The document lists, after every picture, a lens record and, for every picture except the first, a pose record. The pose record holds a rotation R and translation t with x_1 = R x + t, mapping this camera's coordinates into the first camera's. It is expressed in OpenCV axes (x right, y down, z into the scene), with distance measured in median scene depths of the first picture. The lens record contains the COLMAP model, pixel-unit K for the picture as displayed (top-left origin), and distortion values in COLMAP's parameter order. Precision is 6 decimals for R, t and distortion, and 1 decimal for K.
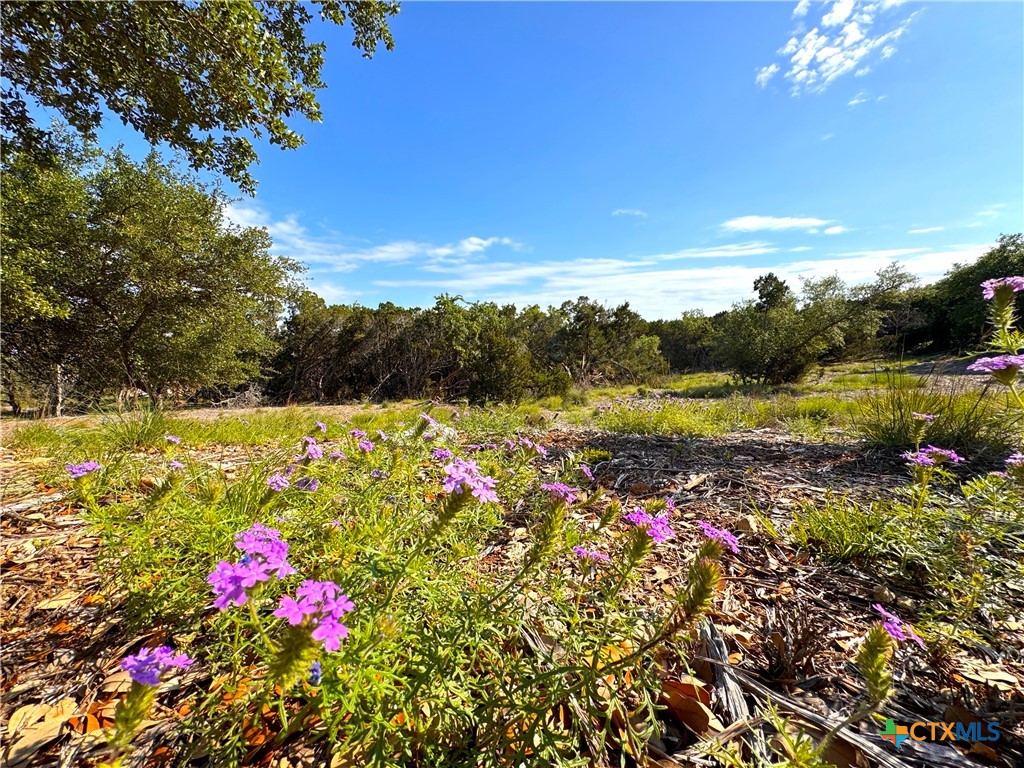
lens RADIAL K [[417.4, 0, 513.0], [0, 417.4, 390.5], [0, 0, 1]] dist [0.009829, 0.000119]
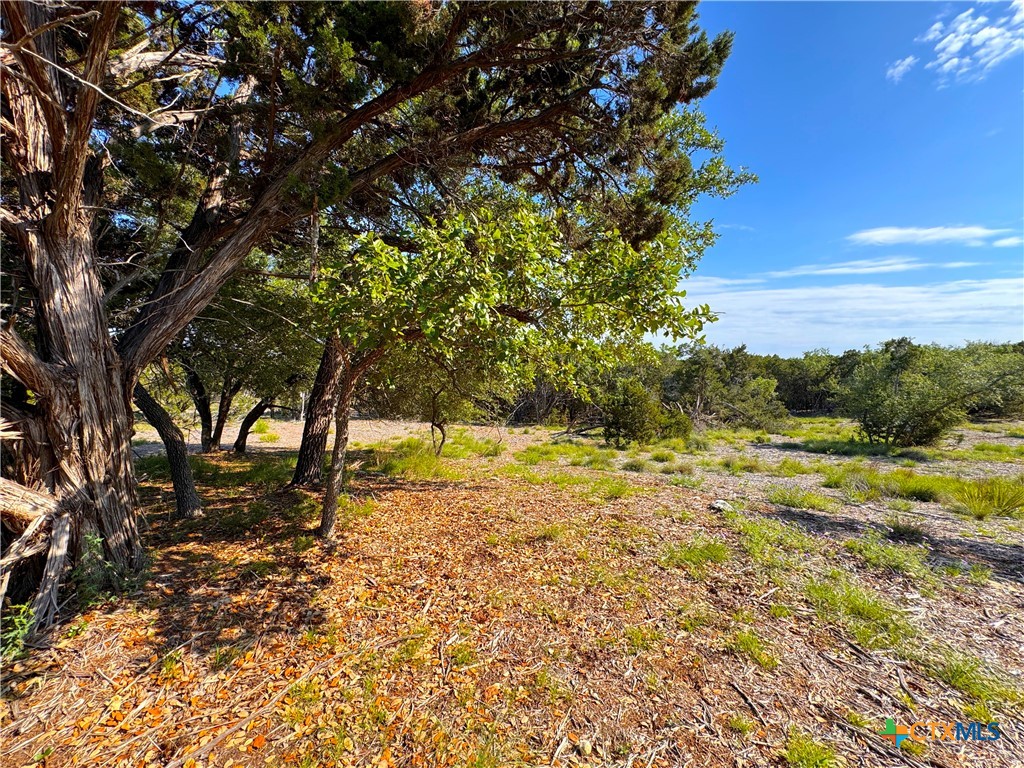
lens RADIAL K [[417.4, 0, 490.8], [0, 417.4, 347.2], [0, 0, 1]] dist [0.009829, 0.000119]
pose [[0.967255, 0.027168, -0.252350, -0.079900], [-0.059611, 0.990761, -0.121820, -0.044281], [0.246709, 0.132873, 0.959937, -0.199791]]
